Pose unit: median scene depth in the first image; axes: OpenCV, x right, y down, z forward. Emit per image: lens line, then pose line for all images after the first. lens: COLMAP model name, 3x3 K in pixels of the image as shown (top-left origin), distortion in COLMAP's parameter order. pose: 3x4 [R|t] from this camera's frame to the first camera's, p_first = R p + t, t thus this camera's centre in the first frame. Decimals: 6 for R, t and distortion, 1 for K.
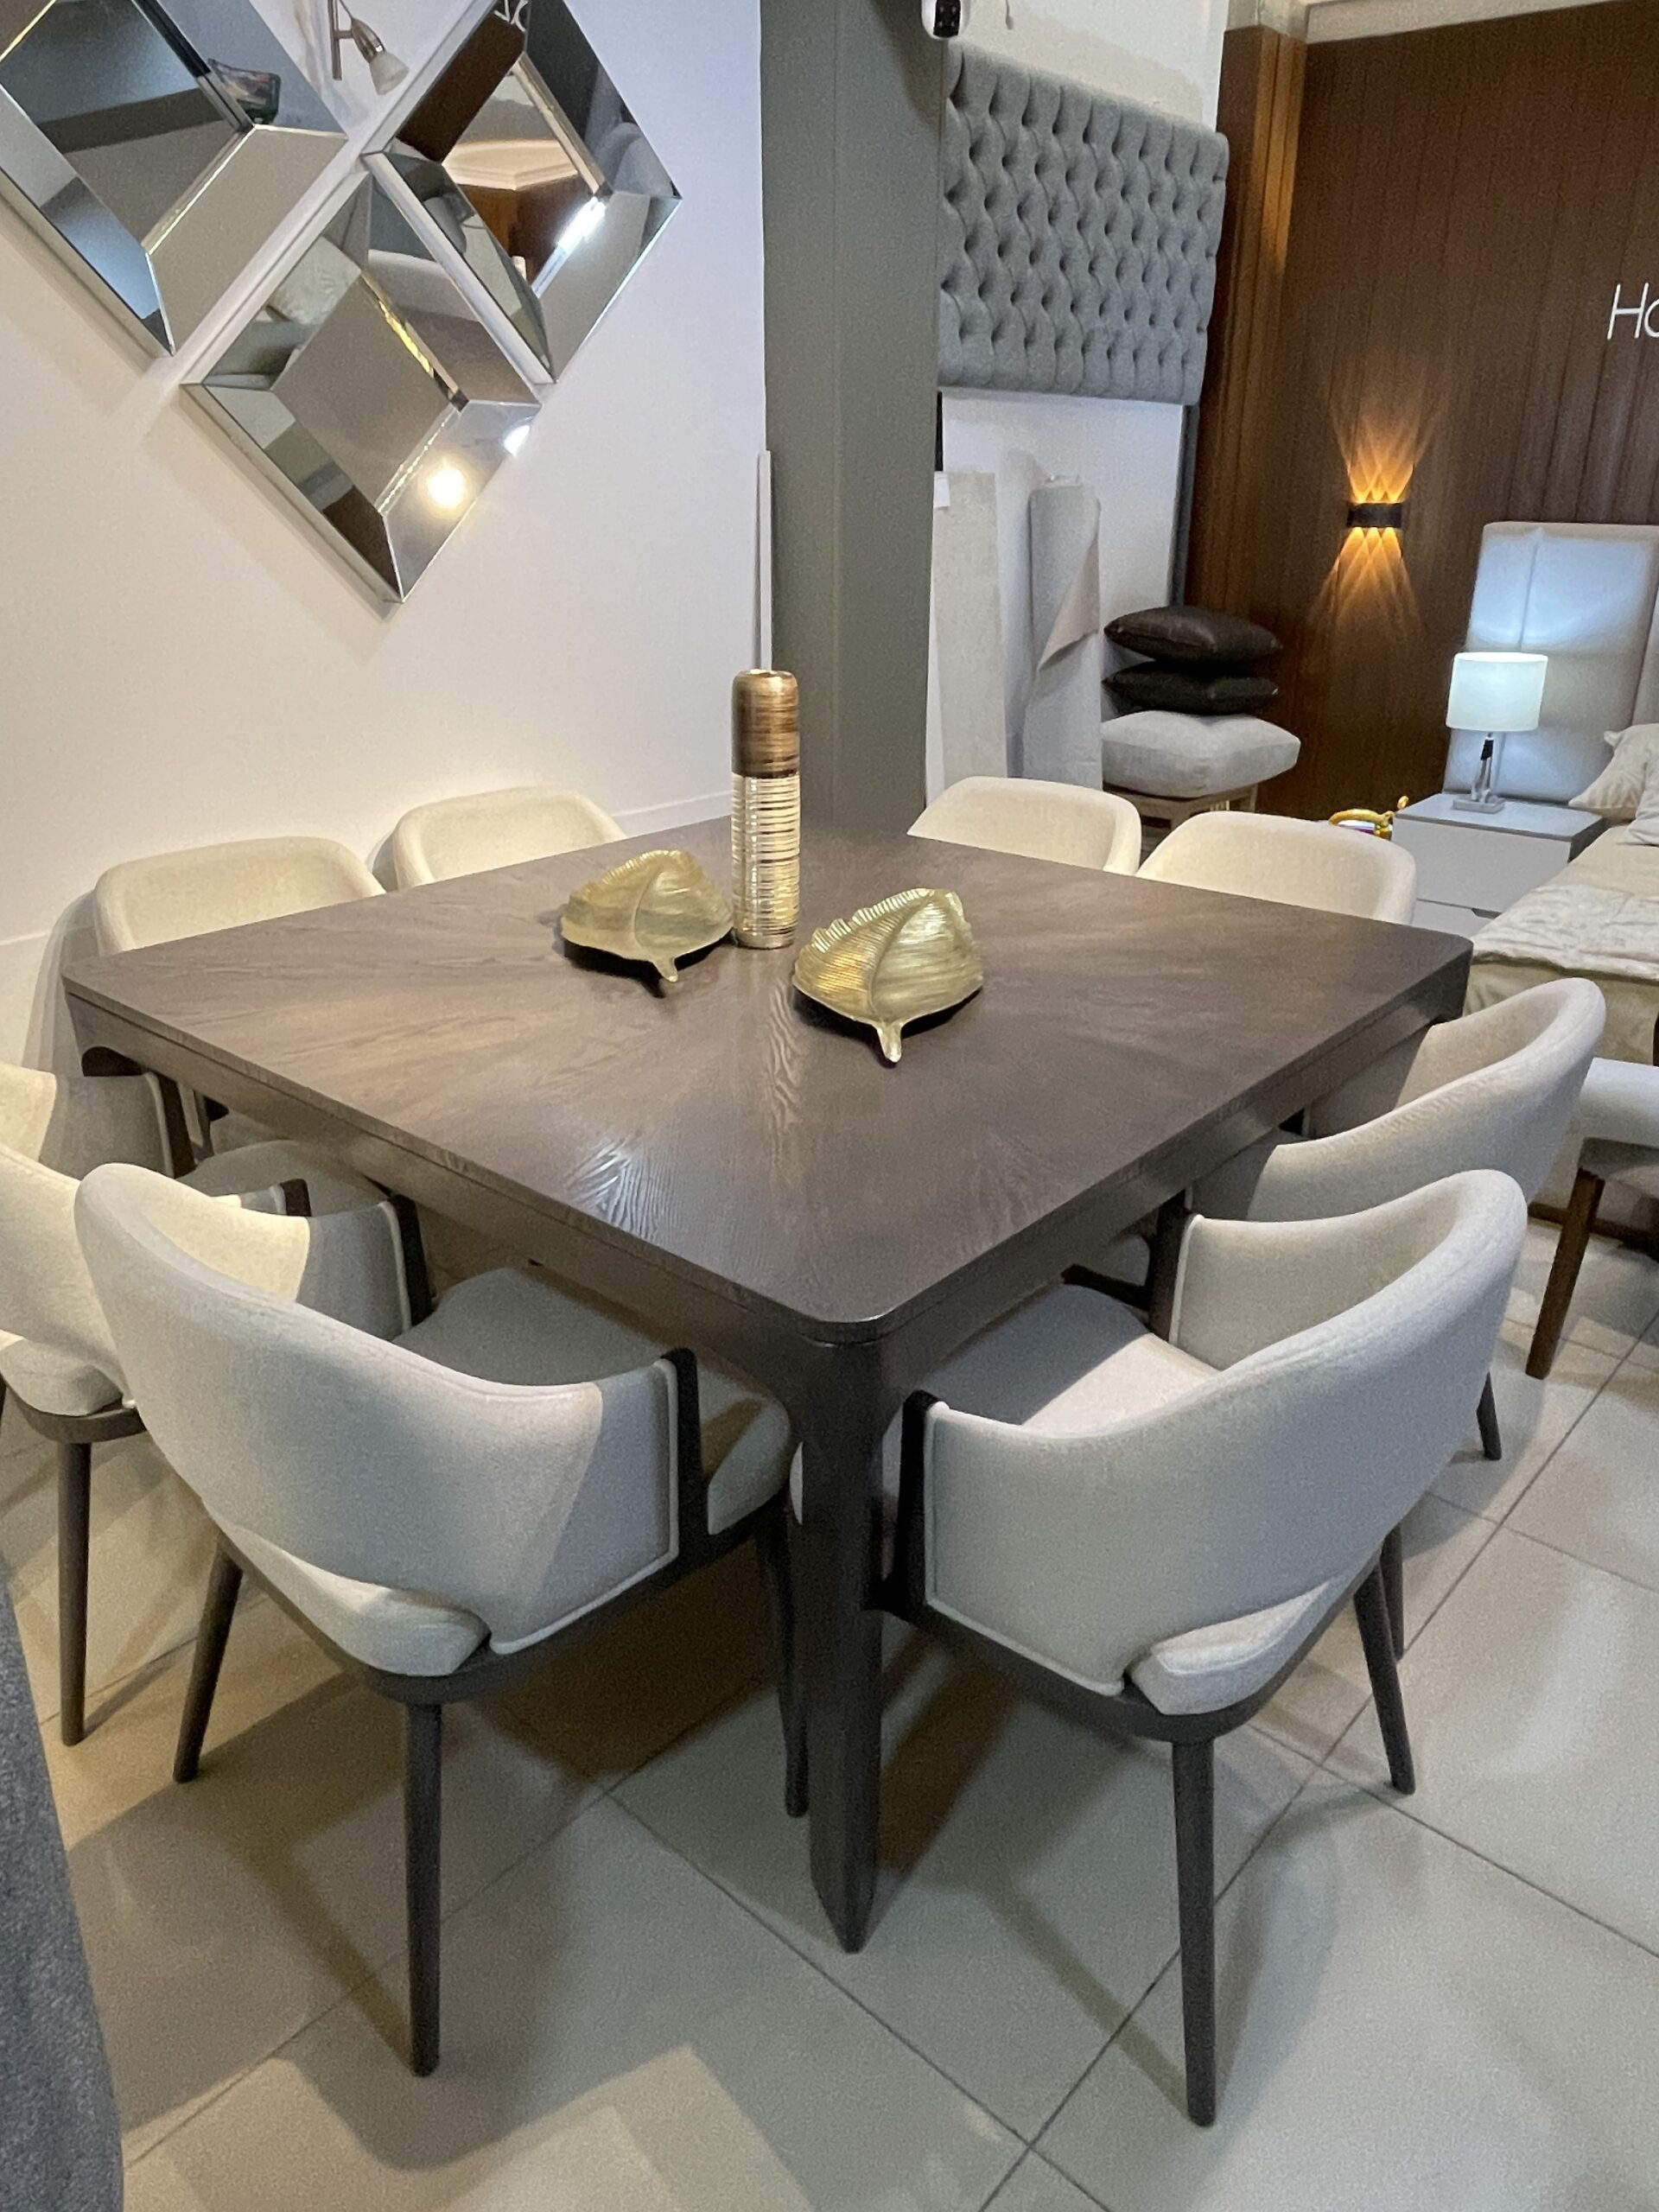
lens RADIAL K [[1568.9, 0, 829.5], [0, 1568.9, 1106.0], [0, 0, 1]] dist [-0.025416, 0.006792]
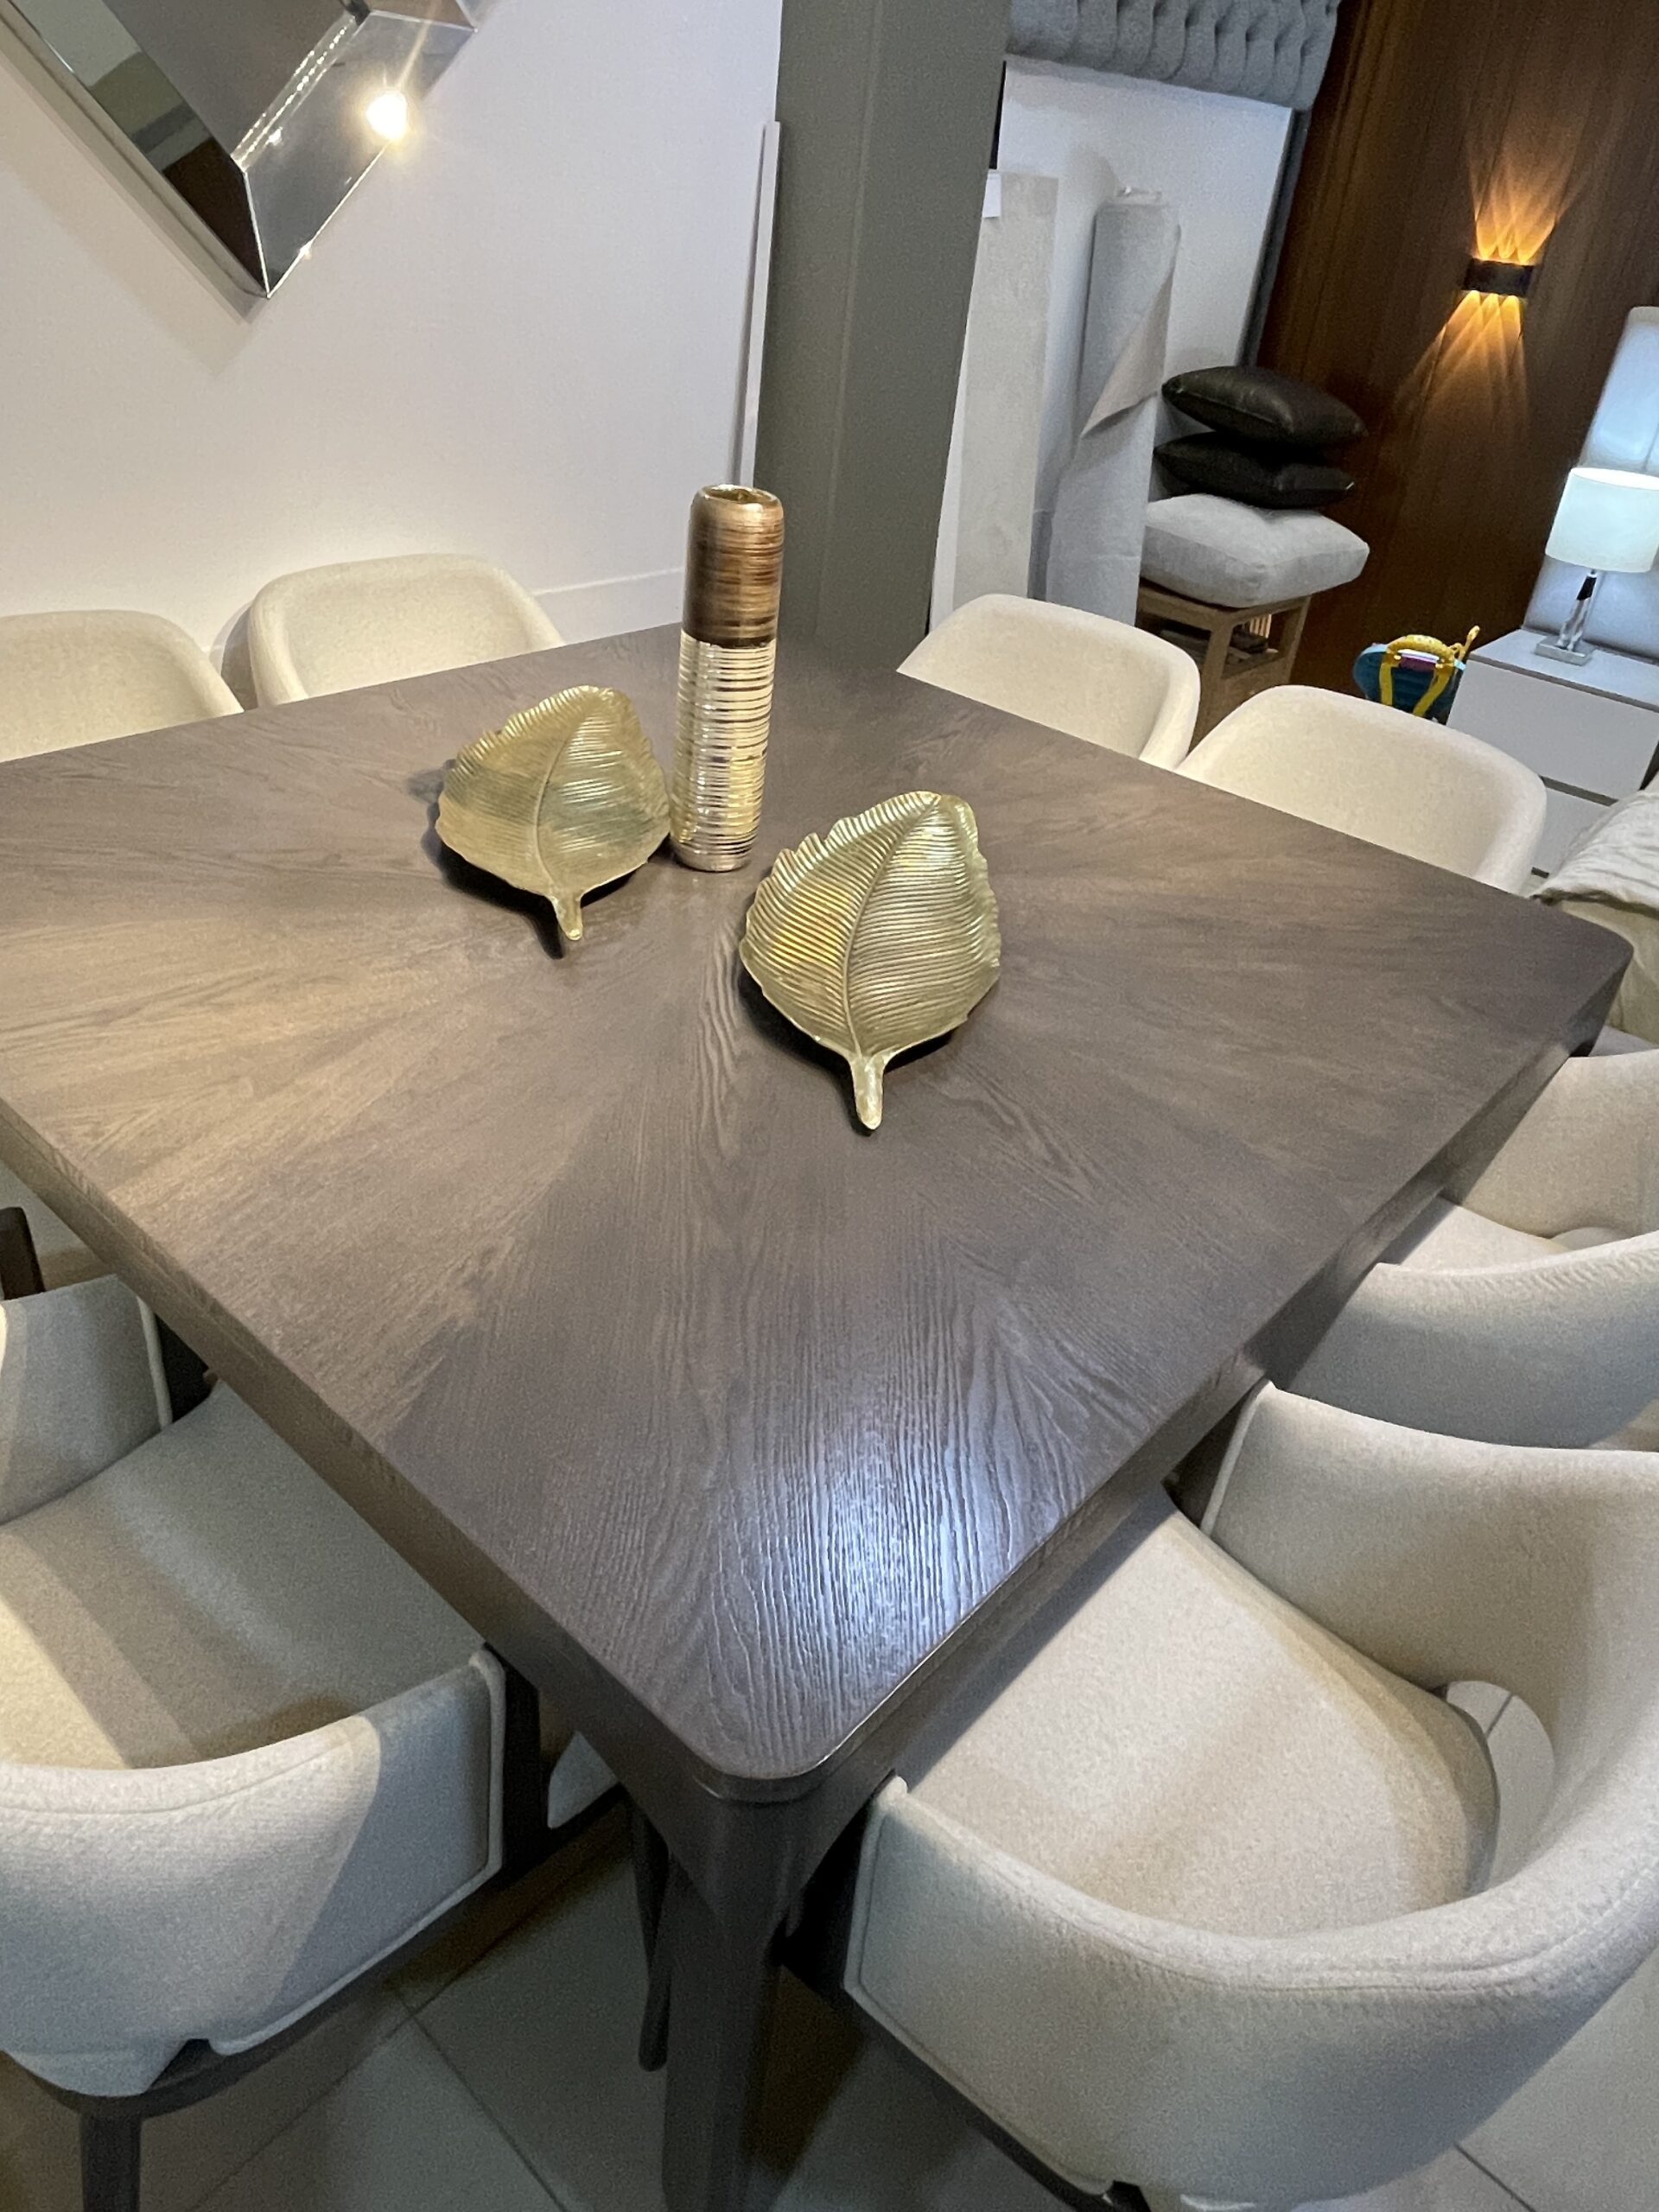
lens RADIAL K [[1568.9, 0, 829.5], [0, 1568.9, 1106.0], [0, 0, 1]] dist [-0.025416, 0.006792]
pose [[0.995204, 0.088266, 0.042177, -0.005892], [-0.094387, 0.979695, 0.176886, -0.122808], [-0.025708, -0.180019, 0.983327, 0.237528]]
